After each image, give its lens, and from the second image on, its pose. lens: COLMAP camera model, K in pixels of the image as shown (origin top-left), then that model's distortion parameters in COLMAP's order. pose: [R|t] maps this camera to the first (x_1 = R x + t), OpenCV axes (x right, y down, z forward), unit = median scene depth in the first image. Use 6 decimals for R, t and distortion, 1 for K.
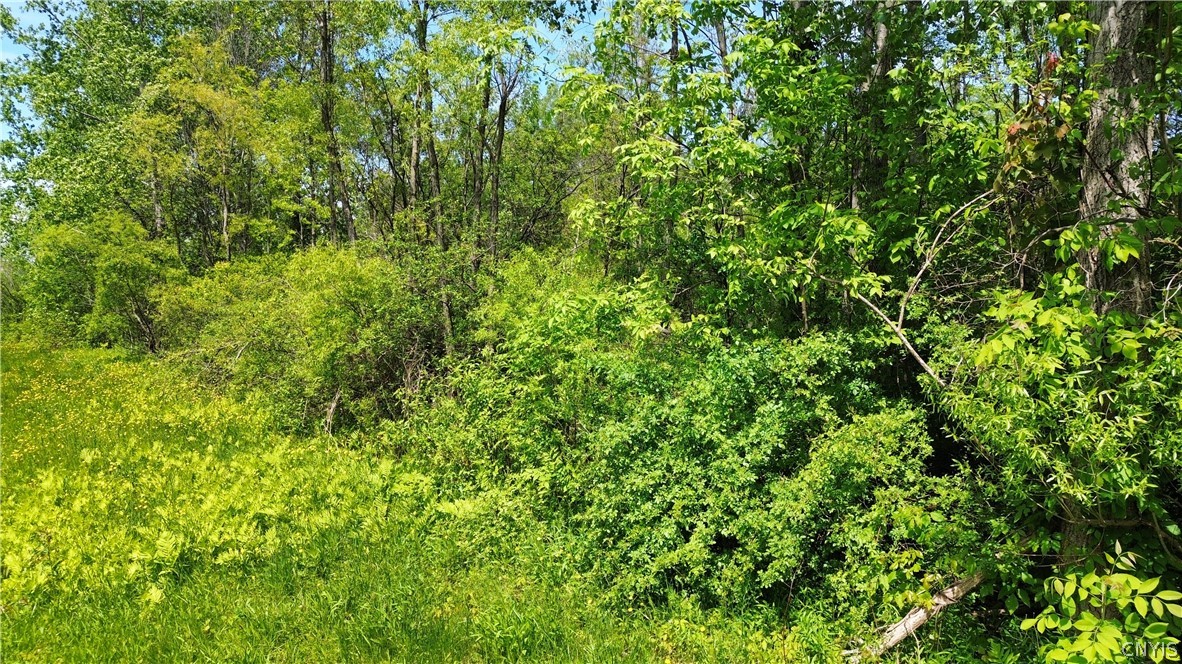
lens RADIAL K [[832.6, 0, 591.1], [0, 832.6, 339.1], [0, 0, 1]] dist [0.069274, -0.067274]
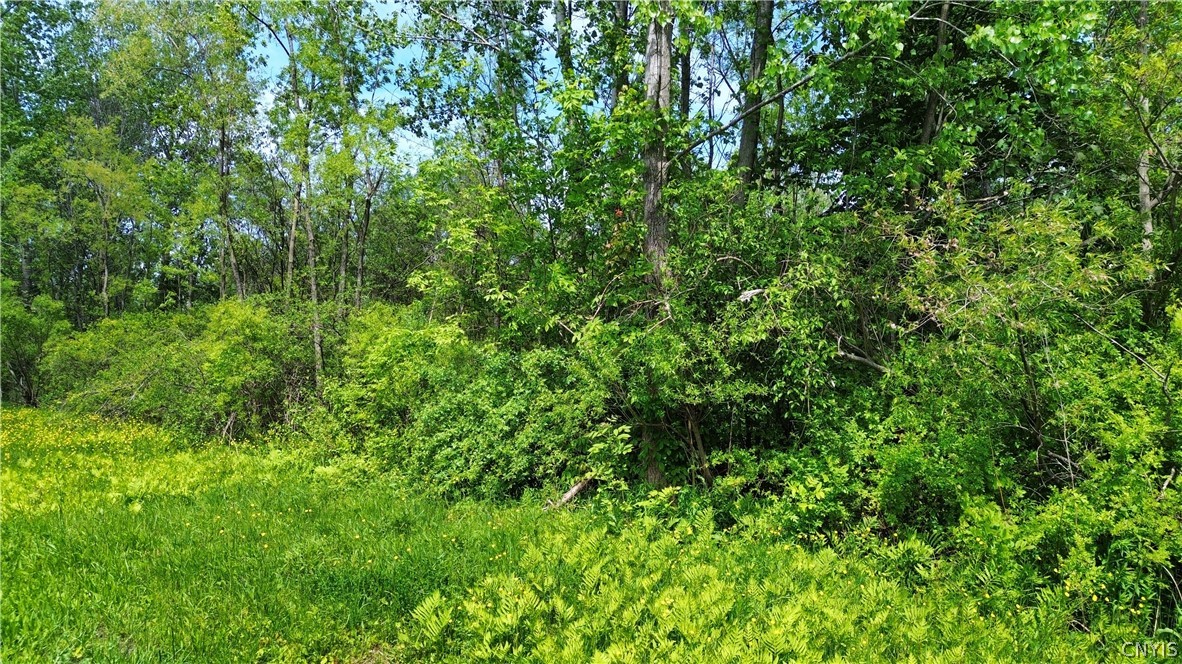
lens RADIAL K [[832.6, 0, 591.1], [0, 832.6, 339.1], [0, 0, 1]] dist [0.069274, -0.067274]
pose [[0.988608, -0.001051, 0.150510, 0.097799], [0.012646, 0.997020, -0.076104, 0.105880], [-0.149981, 0.077141, 0.985675, -0.705587]]
